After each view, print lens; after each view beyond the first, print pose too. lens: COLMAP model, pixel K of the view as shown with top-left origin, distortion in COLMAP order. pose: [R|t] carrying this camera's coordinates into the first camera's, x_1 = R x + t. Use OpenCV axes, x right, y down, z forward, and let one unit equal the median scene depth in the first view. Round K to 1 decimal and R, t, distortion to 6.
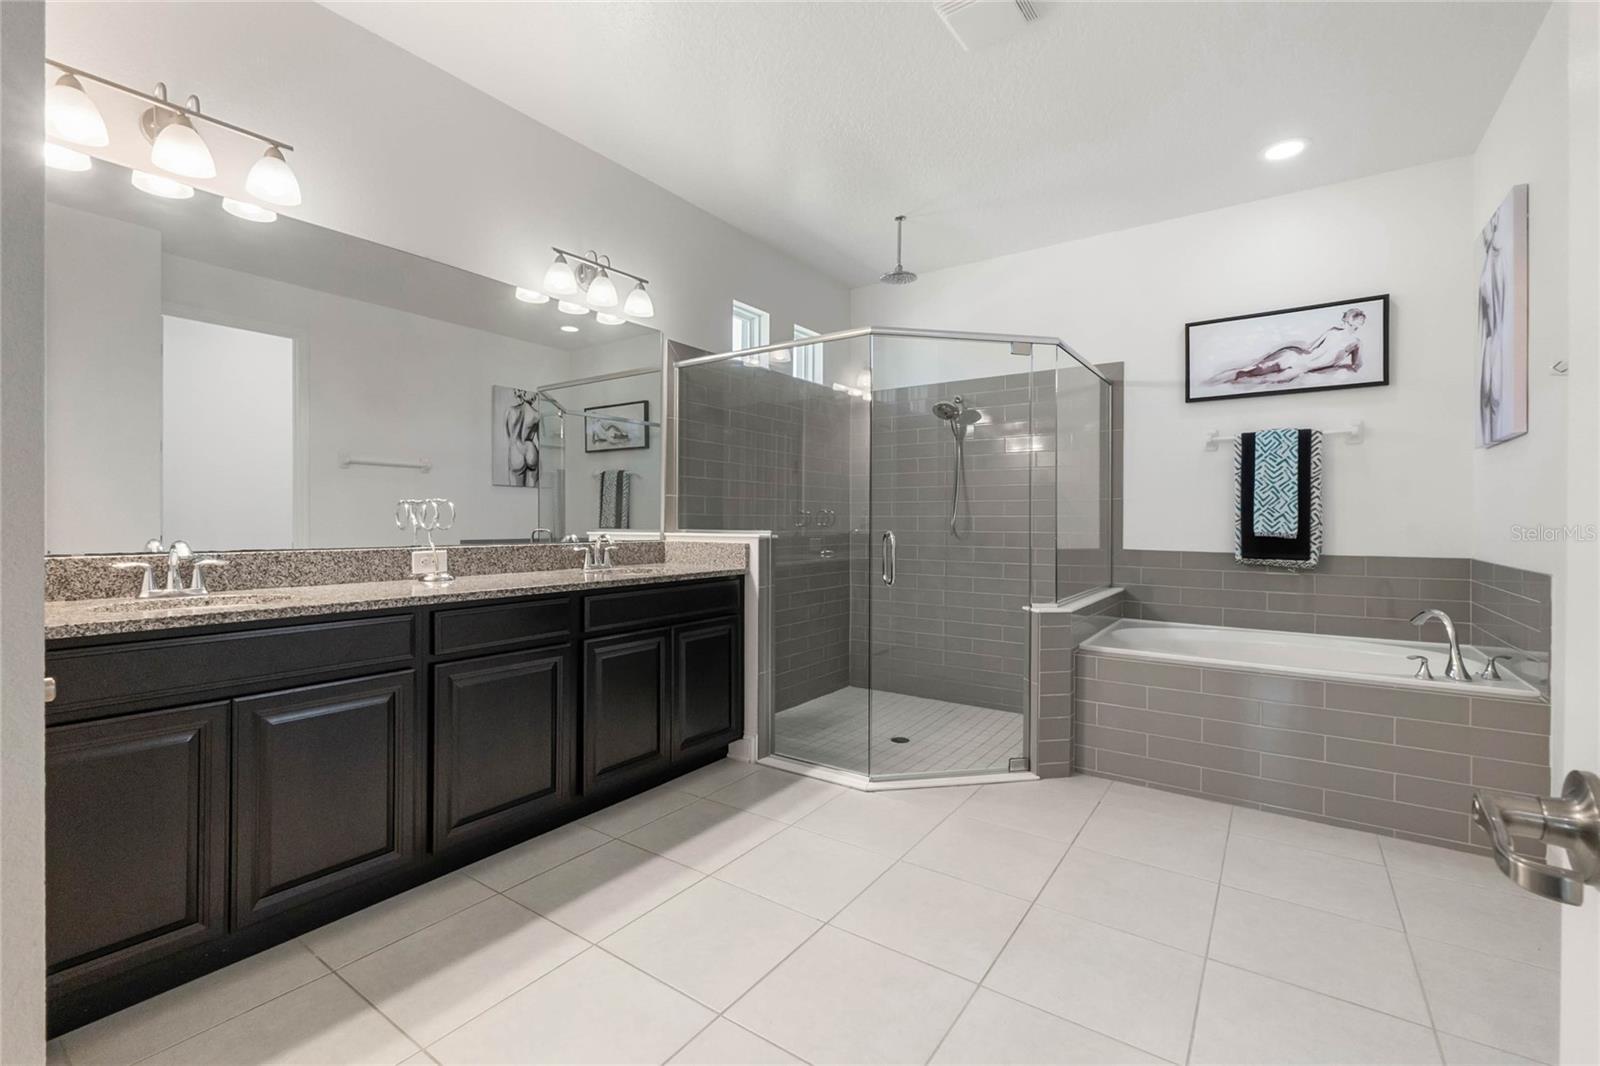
lens RADIAL K [[693.9, 0, 800.0], [0, 693.9, 533.0], [0, 0, 1]] dist [-0.003010, -0.000362]
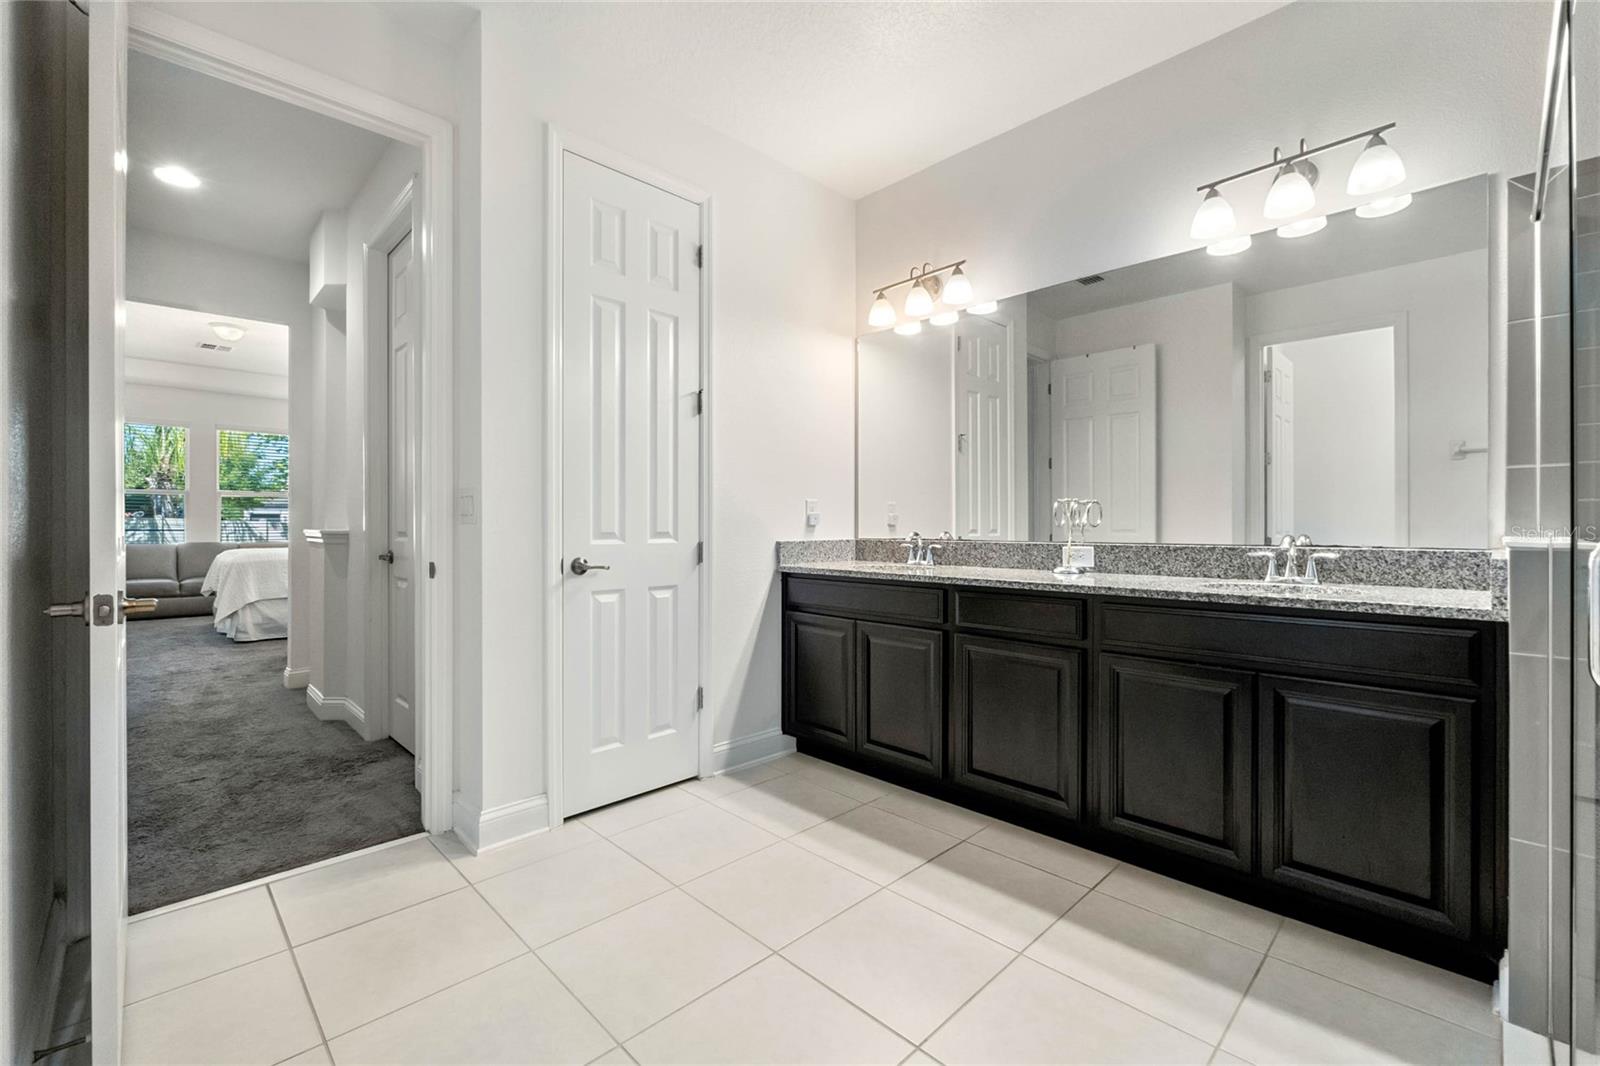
lens RADIAL K [[617.5, 0, 801.5], [0, 617.5, 541.5], [0, 0, 1]] dist [-0.001149, -0.000089]
pose [[-0.138336, 0.030160, -0.989926, 0.394357], [-0.008292, 0.999466, 0.031609, -0.007873], [0.990351, 0.012581, -0.138012, 0.547460]]
